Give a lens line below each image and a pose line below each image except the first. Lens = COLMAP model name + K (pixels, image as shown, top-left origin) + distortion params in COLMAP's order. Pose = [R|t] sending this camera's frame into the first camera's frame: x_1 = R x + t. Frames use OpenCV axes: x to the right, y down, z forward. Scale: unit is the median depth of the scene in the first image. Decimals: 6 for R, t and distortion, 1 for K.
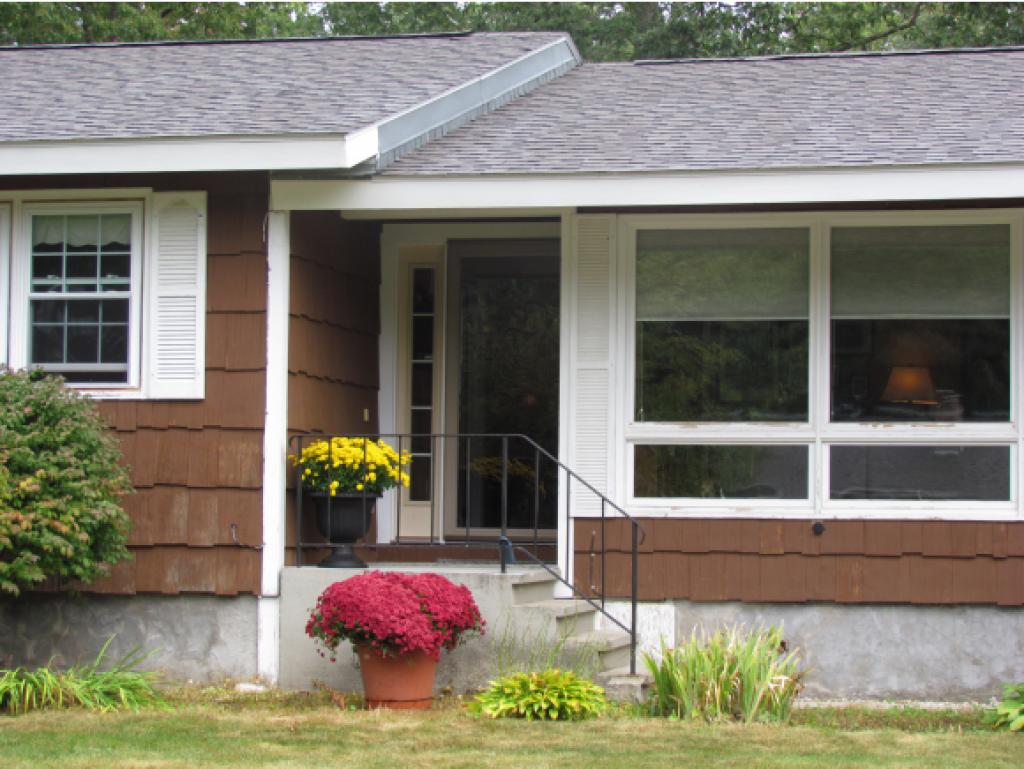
lens RADIAL K [[2697.1, 0, 512.0], [0, 2697.1, 384.5], [0, 0, 1]] dist [0.053293, 0.097321]
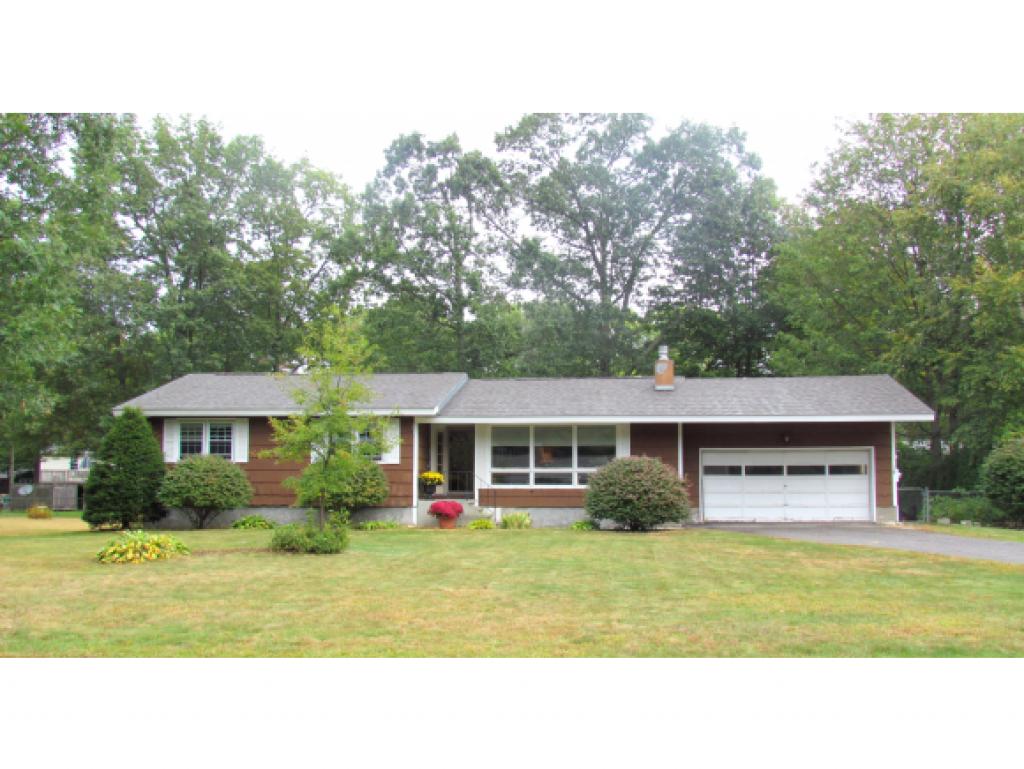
lens RADIAL K [[1026.6, 0, 512.0], [0, 1026.6, 384.5], [0, 0, 1]] dist [0.088156, 0.000461]
pose [[0.991886, 0.007037, 0.126933, -0.147590], [-0.000671, 0.998743, -0.050125, -0.041477], [-0.127126, 0.049633, 0.990644, -0.764276]]
